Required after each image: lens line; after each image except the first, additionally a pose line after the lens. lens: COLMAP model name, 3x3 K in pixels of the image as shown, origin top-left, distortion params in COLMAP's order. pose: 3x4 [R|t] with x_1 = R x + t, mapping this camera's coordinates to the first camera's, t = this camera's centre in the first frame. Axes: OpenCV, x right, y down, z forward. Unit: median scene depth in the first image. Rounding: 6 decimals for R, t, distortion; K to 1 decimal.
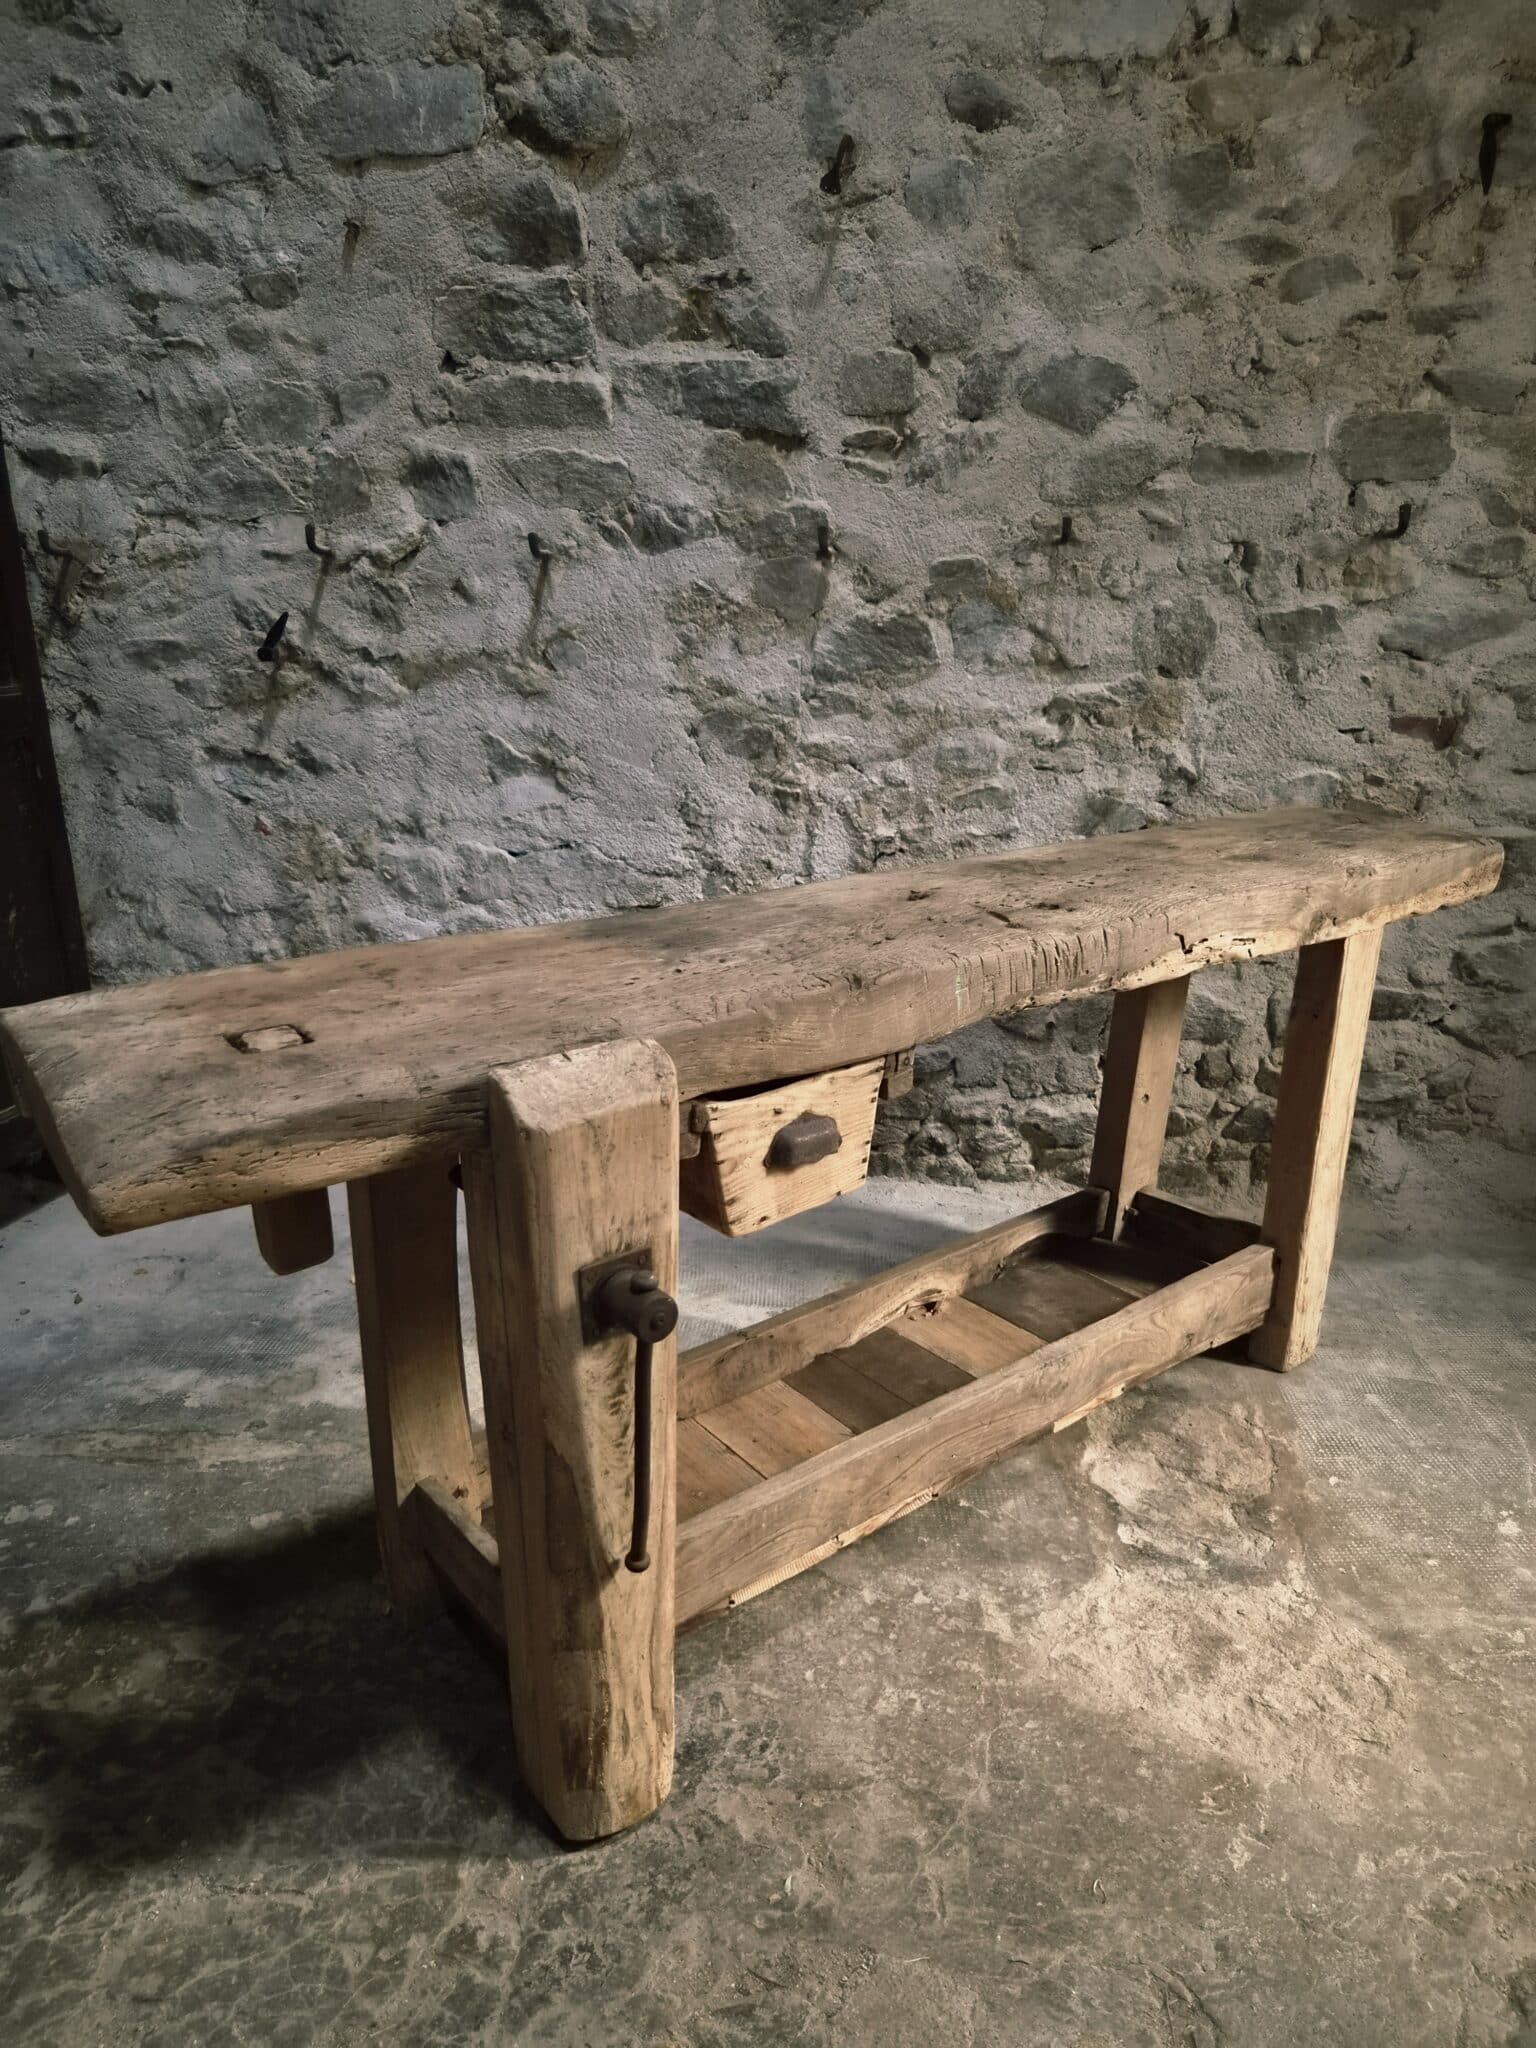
lens RADIAL K [[1384.5, 0, 771.7], [0, 1384.5, 1045.7], [0, 0, 1]] dist [0.064668, -0.050855]
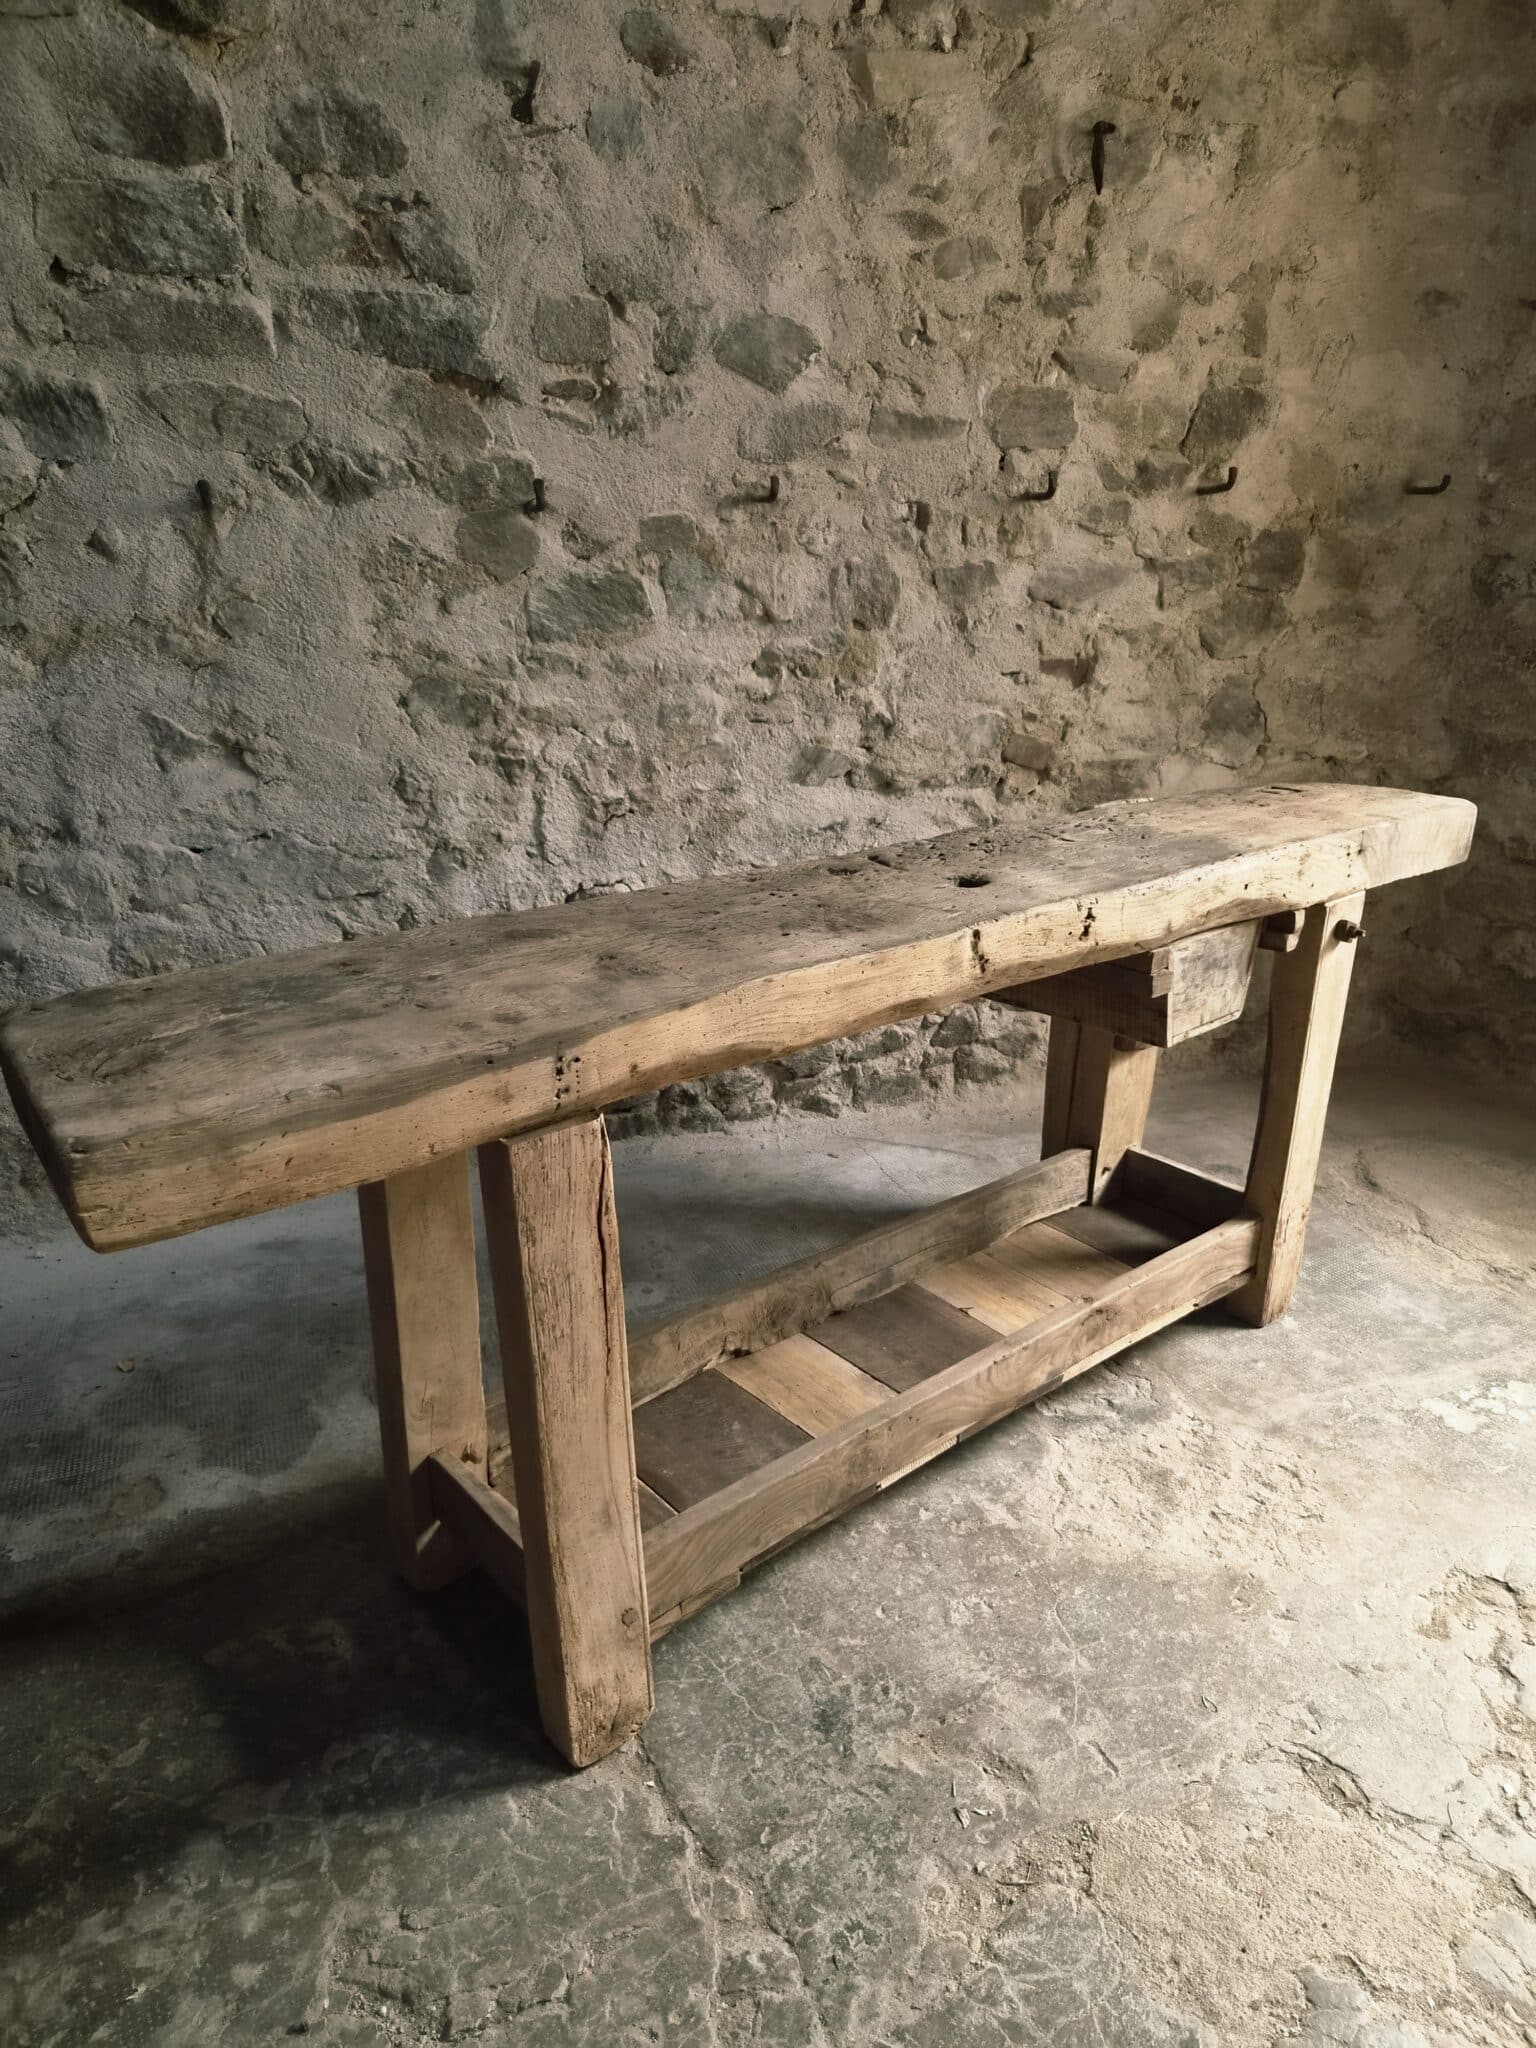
lens RADIAL K [[1380.7, 0, 778.5], [0, 1380.7, 1047.3], [0, 0, 1]] dist [0.065169, -0.049375]
pose [[0.900172, -0.154358, 0.407264, -0.252986], [0.131901, 0.987795, 0.082845, -0.043747], [-0.415081, -0.020856, 0.909545, 0.052107]]
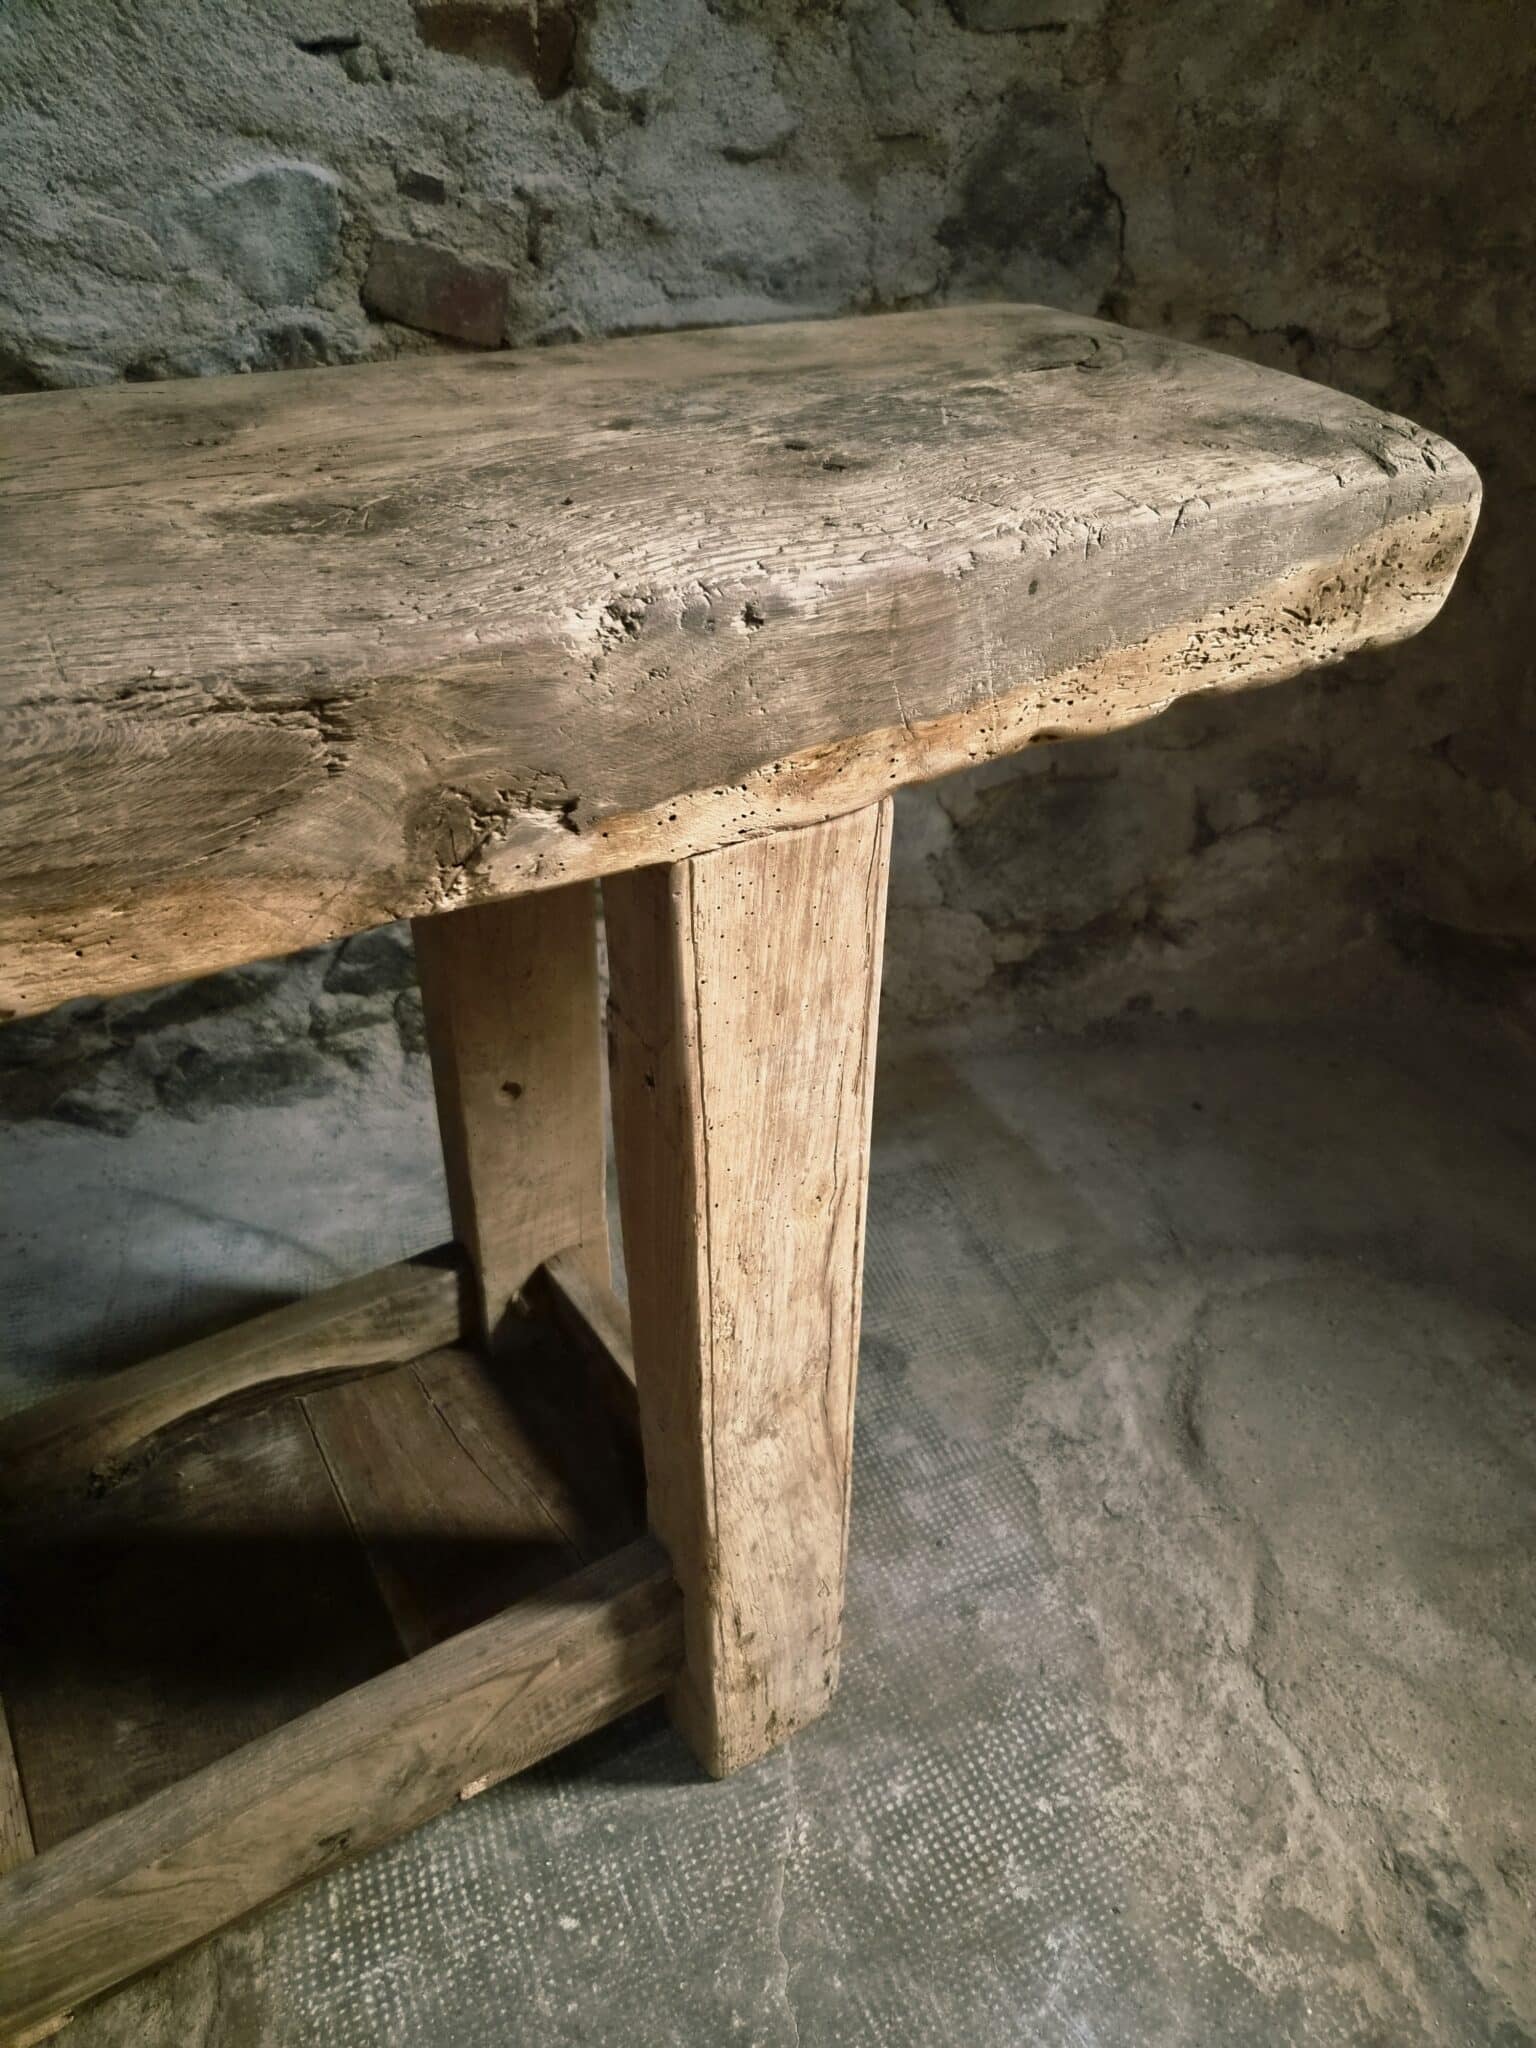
lens RADIAL K [[1398.7, 0, 793.0], [0, 1398.7, 1023.5], [0, 0, 1]] dist [0.054777, -0.046962]
pose [[0.935670, -0.200816, 0.290162, 0.357169], [0.103091, 0.941967, 0.319486, -0.076980], [-0.337480, -0.269020, 0.902073, 0.507373]]
